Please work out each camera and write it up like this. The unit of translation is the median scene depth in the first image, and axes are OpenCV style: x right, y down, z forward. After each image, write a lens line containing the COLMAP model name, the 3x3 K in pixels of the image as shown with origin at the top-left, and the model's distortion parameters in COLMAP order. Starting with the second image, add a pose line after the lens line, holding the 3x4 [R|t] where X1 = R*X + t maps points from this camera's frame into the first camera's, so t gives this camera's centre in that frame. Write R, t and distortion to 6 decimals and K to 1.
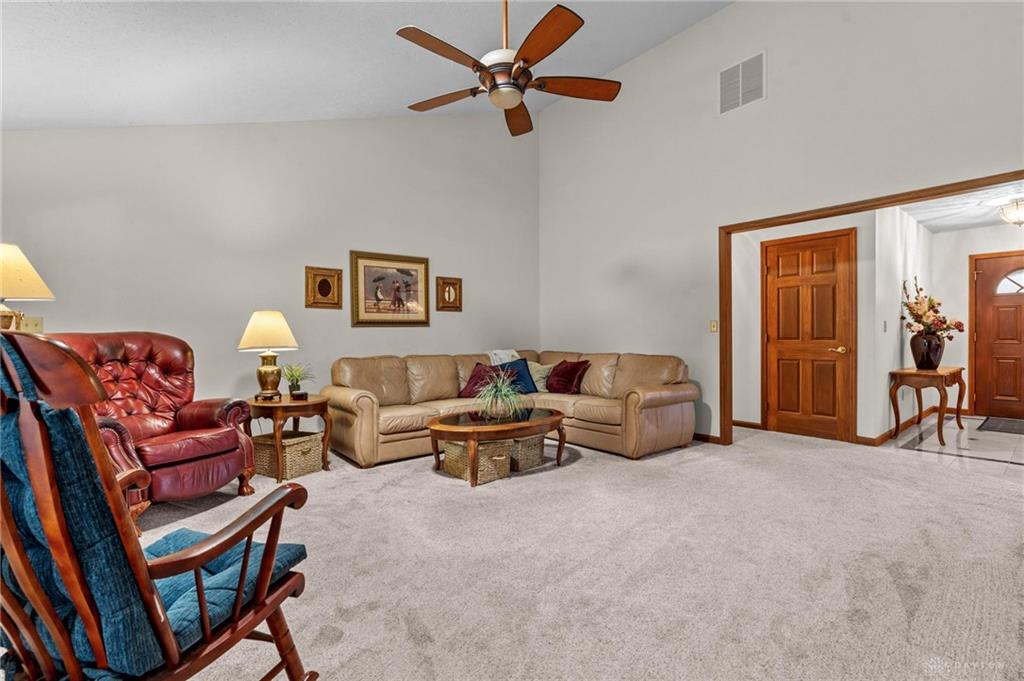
lens RADIAL K [[464.5, 0, 516.2], [0, 464.5, 338.6], [0, 0, 1]] dist [-0.006567, 0.001588]
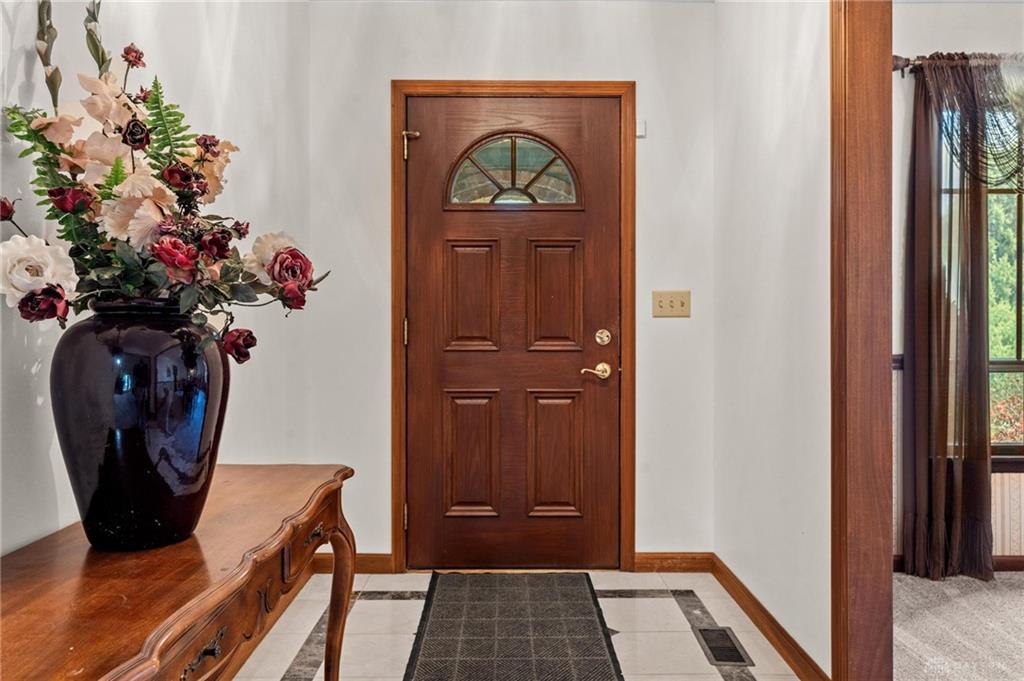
lens RADIAL K [[718.7, 0, 512.5], [0, 718.7, 331.7], [0, 0, 1]] dist [-0.006984, -0.000990]
pose [[0.631744, -0.003201, 0.775170, 0.824840], [0.001475, 0.999995, 0.002927, -0.007118], [-0.775176, -0.000706, 0.631746, 0.790934]]
